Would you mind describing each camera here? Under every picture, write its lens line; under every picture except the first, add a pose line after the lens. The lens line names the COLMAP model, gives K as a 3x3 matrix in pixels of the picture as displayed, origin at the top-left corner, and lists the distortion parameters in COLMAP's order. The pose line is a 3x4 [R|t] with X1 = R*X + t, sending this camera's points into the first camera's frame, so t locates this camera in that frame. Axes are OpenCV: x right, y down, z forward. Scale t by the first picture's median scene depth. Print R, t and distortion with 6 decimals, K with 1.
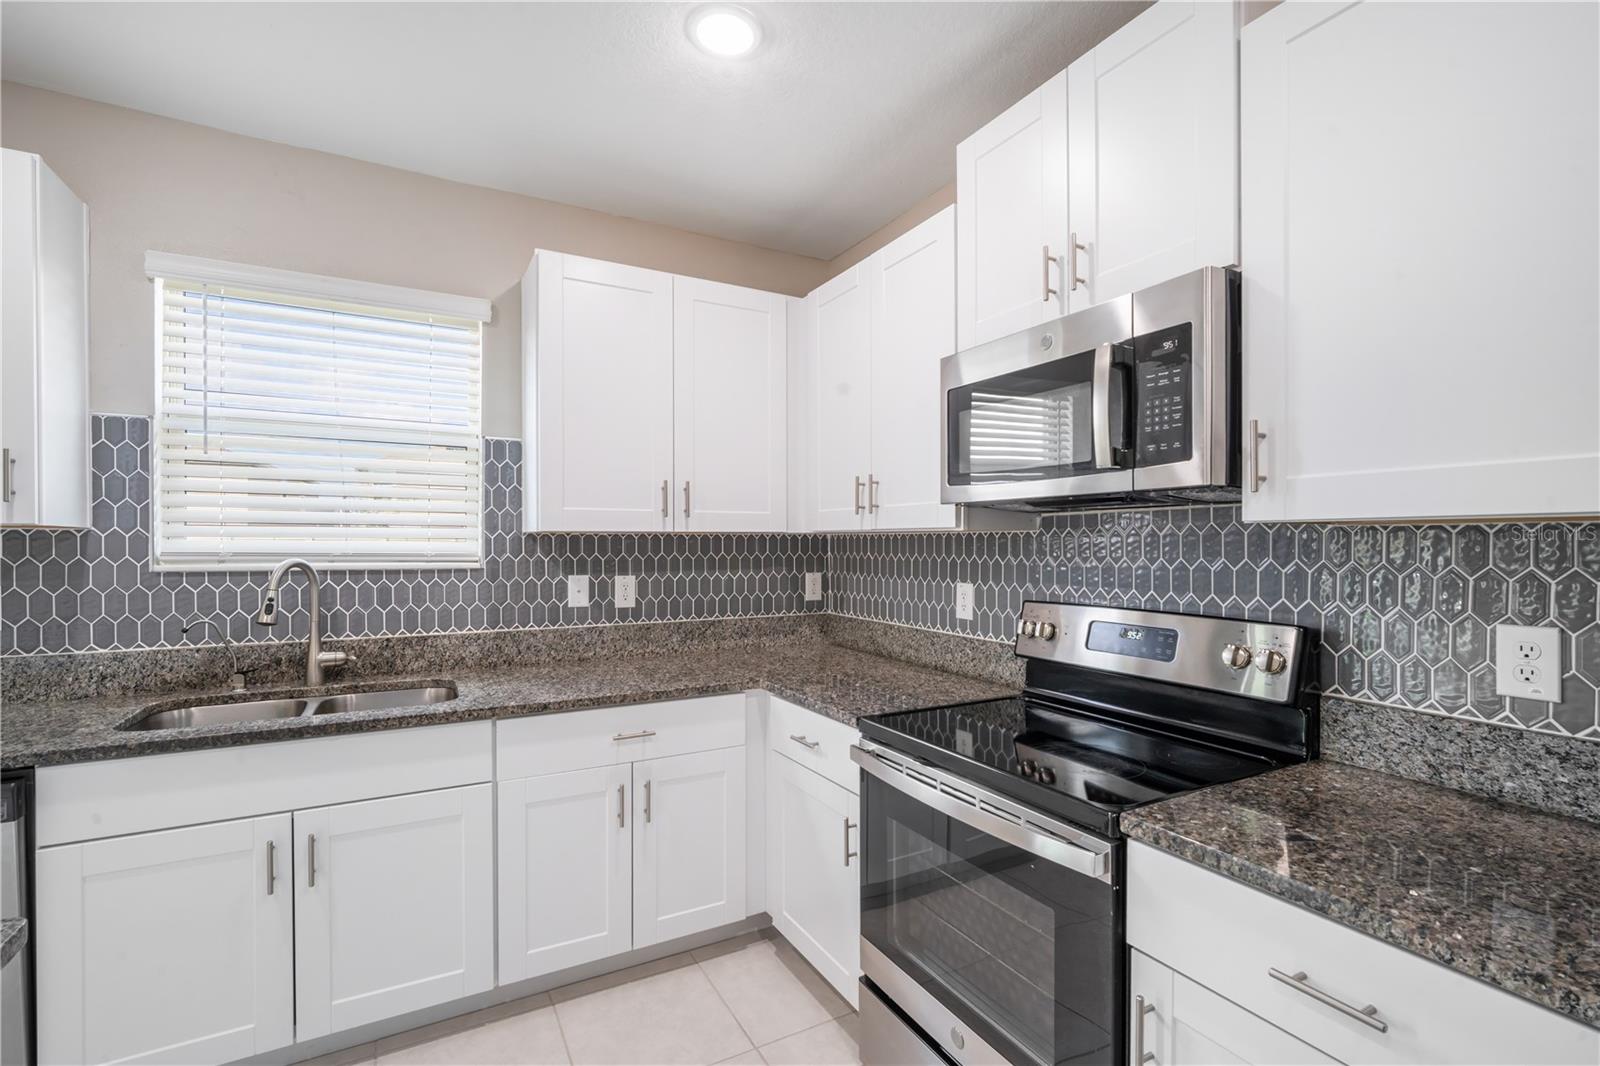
lens RADIAL K [[706.8, 0, 800.9], [0, 706.8, 549.3], [0, 0, 1]] dist [-0.008368, 0.000591]
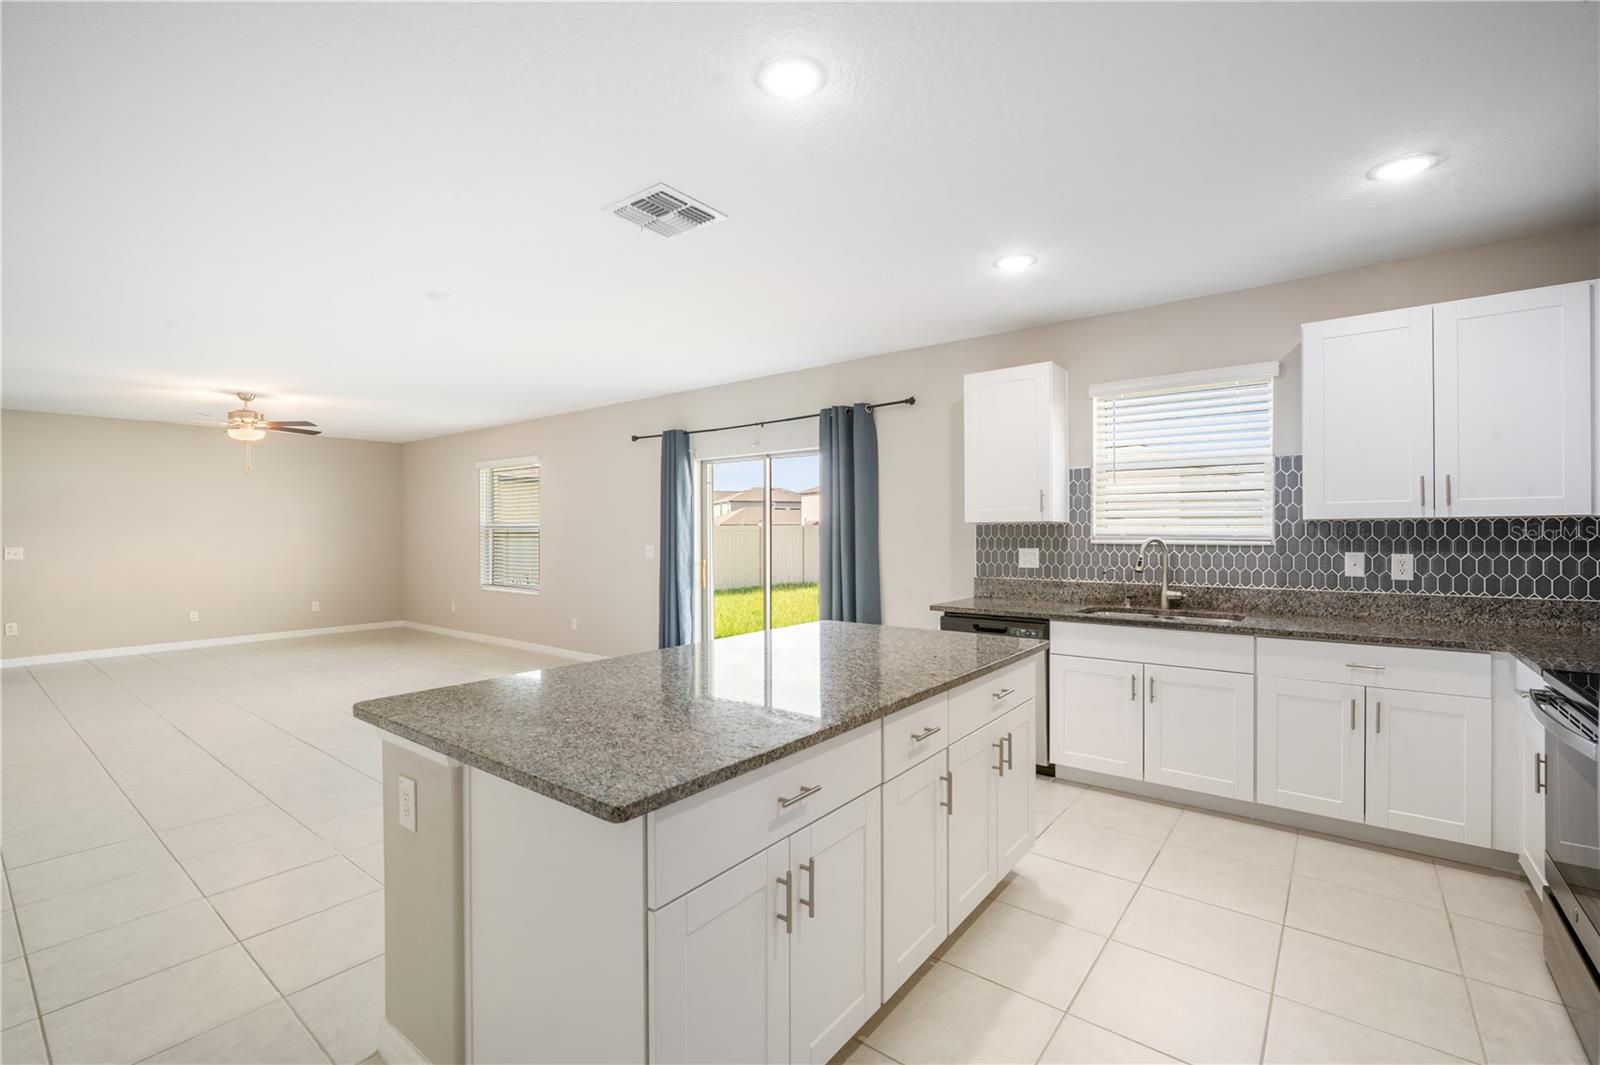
lens RADIAL K [[706.8, 0, 784.7], [0, 706.8, 536.2], [0, 0, 1]] dist [-0.008368, 0.000591]
pose [[0.375952, 0.003383, -0.926633, 0.565408], [-0.001560, 0.999994, 0.003018, 0.005776], [0.926638, 0.000311, 0.375955, -0.527233]]
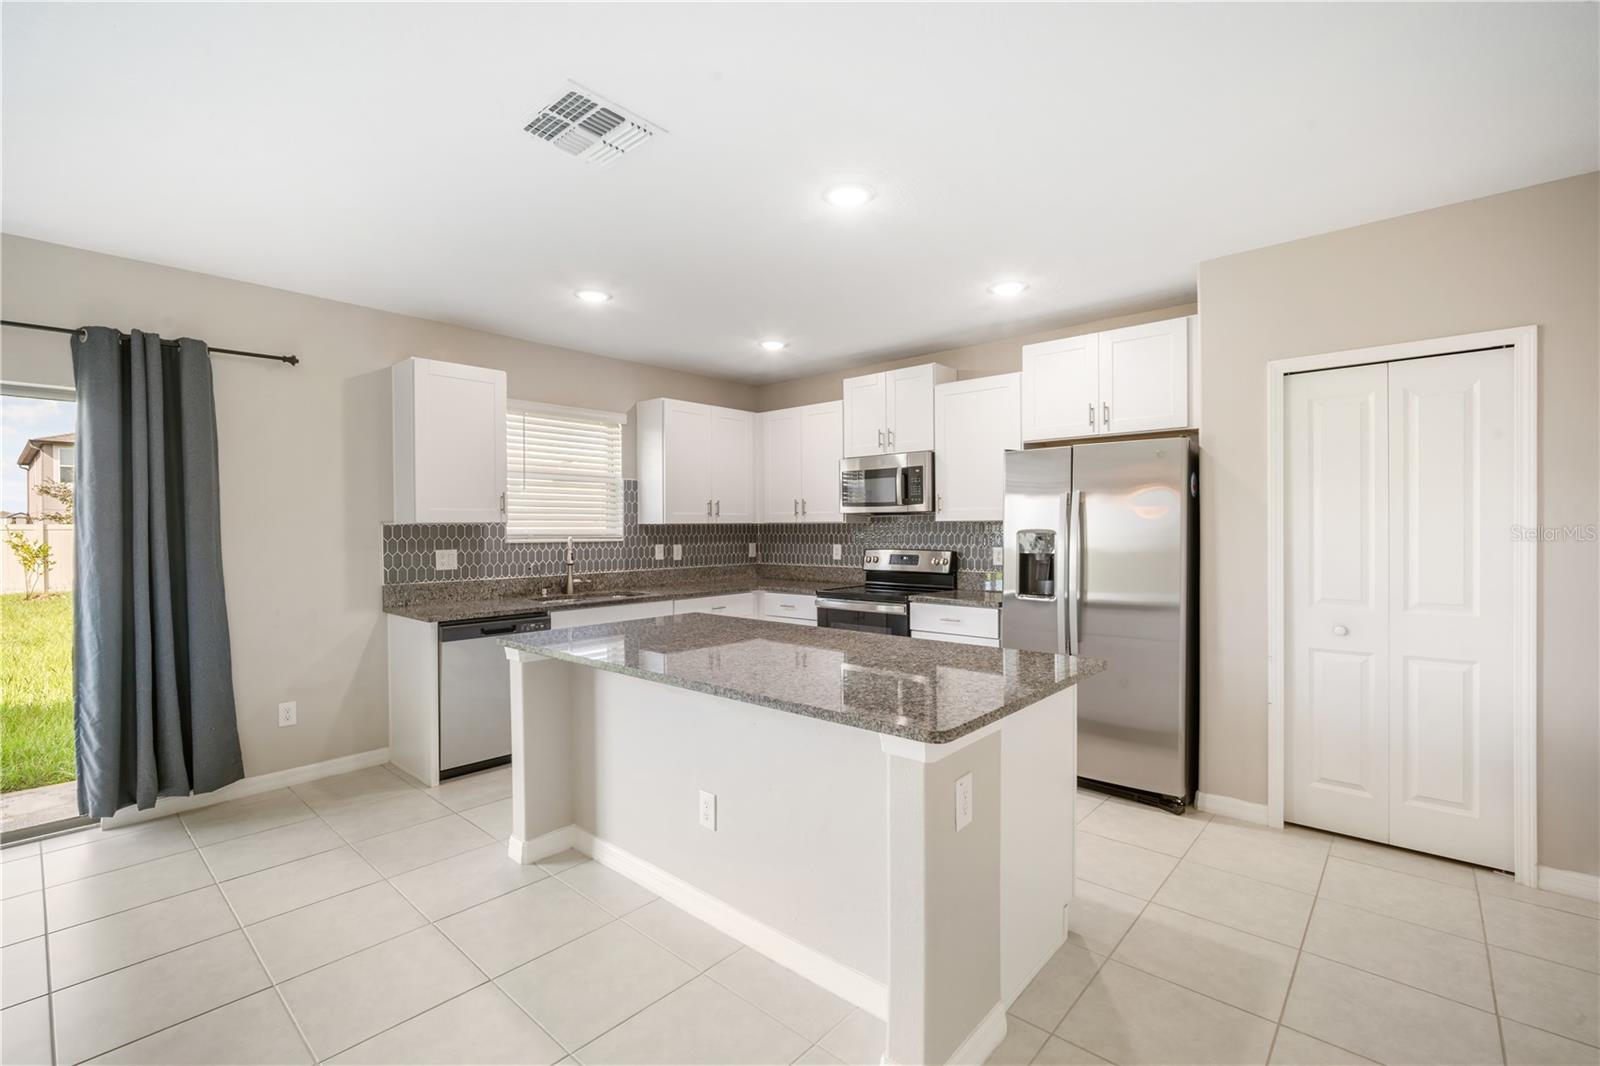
lens RADIAL K [[706.8, 0, 791.6], [0, 706.8, 536.3], [0, 0, 1]] dist [-0.008368, 0.000591]
pose [[0.945155, -0.010987, 0.326437, -0.725475], [0.010104, 0.999939, 0.004401, 0.009231], [-0.326466, -0.000861, 0.945209, -1.261149]]
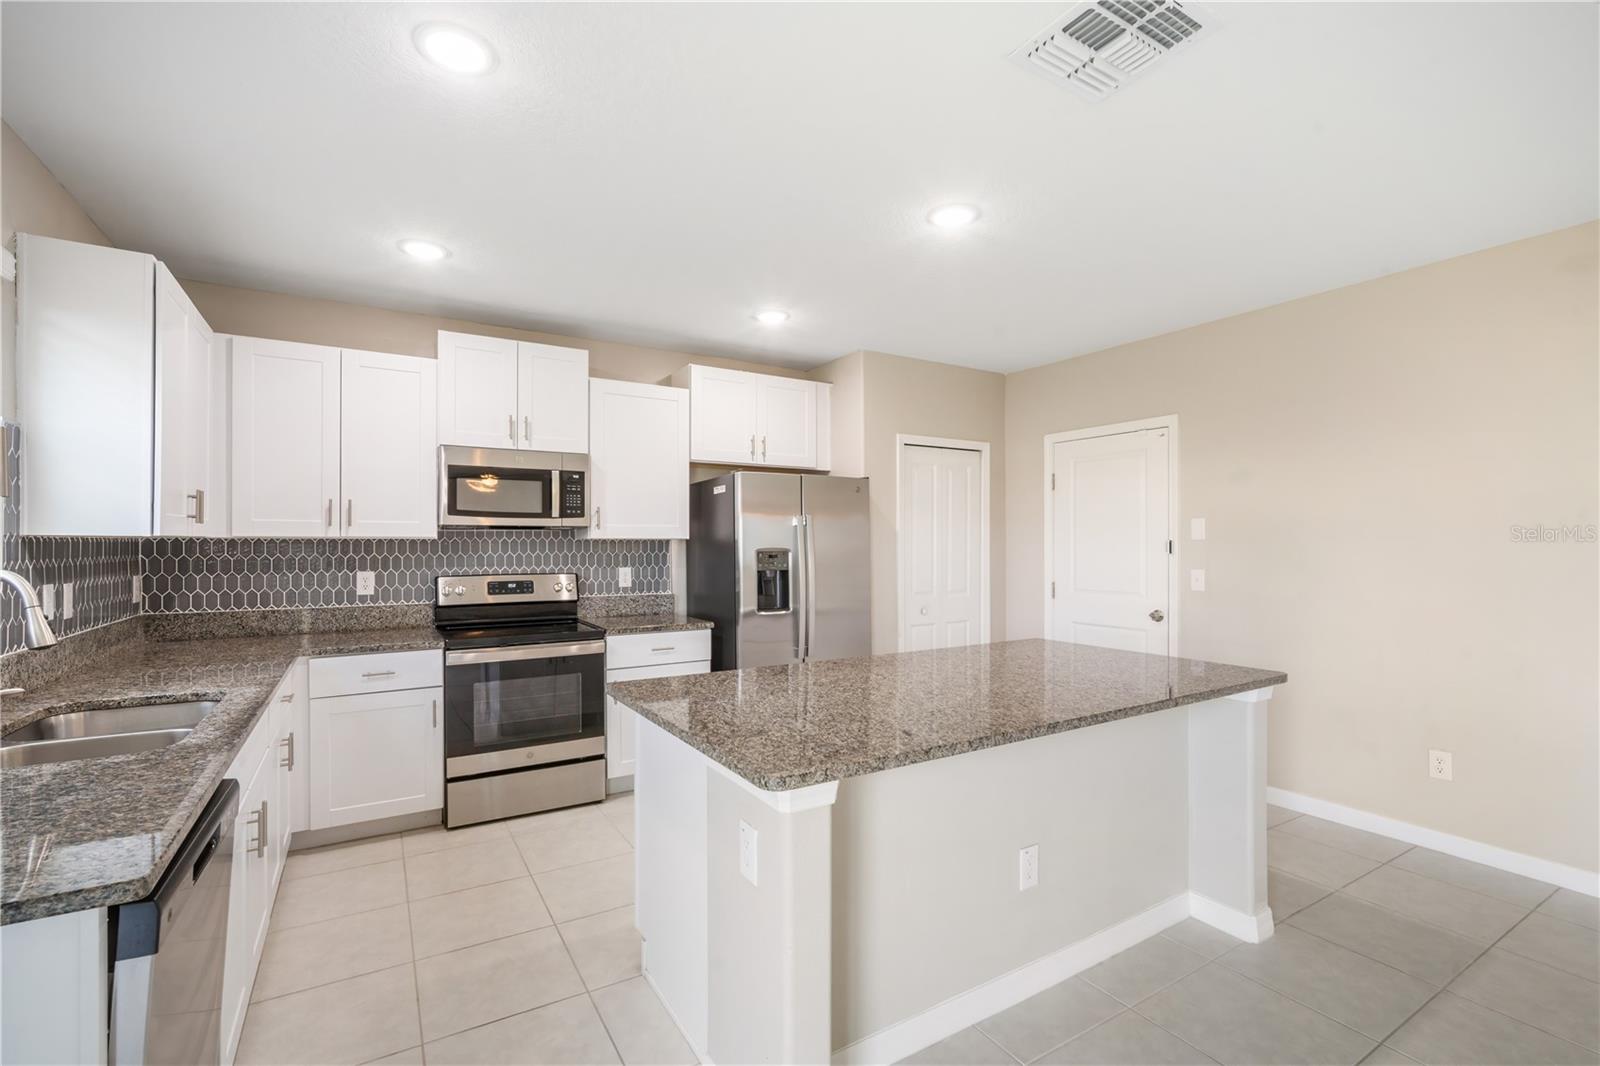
lens RADIAL K [[706.8, 0, 795.9], [0, 706.8, 537.5], [0, 0, 1]] dist [-0.008368, 0.000591]
pose [[-0.038695, 0.008281, 0.999217, -1.414777], [0.009949, 0.999919, -0.007901, -0.005232], [-0.999202, 0.009636, -0.038774, 0.125708]]
